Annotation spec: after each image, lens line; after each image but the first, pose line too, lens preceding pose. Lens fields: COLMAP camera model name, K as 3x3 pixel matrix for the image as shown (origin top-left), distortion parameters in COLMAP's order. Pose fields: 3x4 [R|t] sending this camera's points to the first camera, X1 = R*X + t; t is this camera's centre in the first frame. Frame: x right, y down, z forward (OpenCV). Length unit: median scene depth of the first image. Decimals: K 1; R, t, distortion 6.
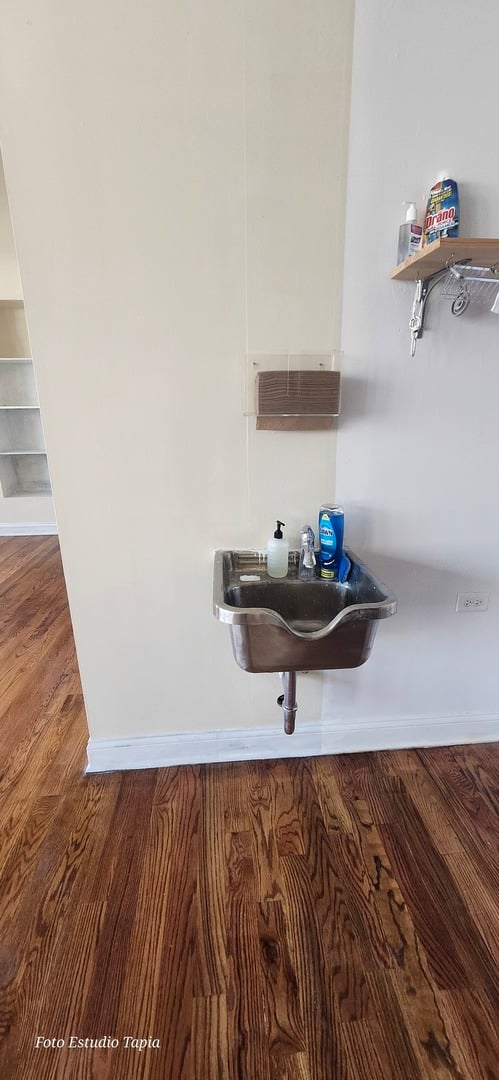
lens RADIAL K [[433.3, 0, 251.6], [0, 433.3, 548.9], [0, 0, 1]] dist [-0.000148, -0.000375]
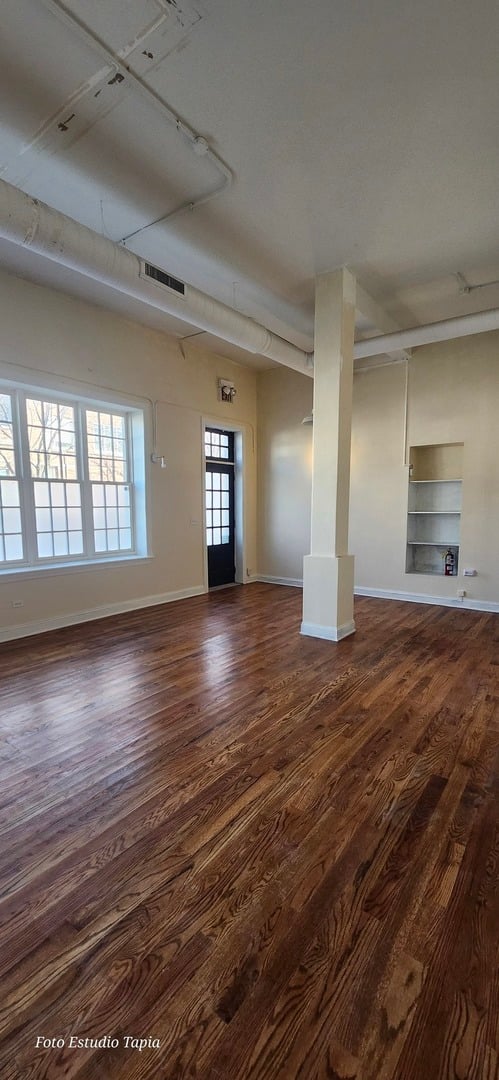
lens RADIAL K [[420.6, 0, 259.1], [0, 420.6, 554.5], [0, 0, 1]] dist [0.001033, -0.000120]
pose [[0.756025, 0.080402, -0.649585, -0.067690], [-0.202194, 0.972577, -0.114945, 0.137193], [0.622530, 0.218244, 0.751549, -0.618762]]
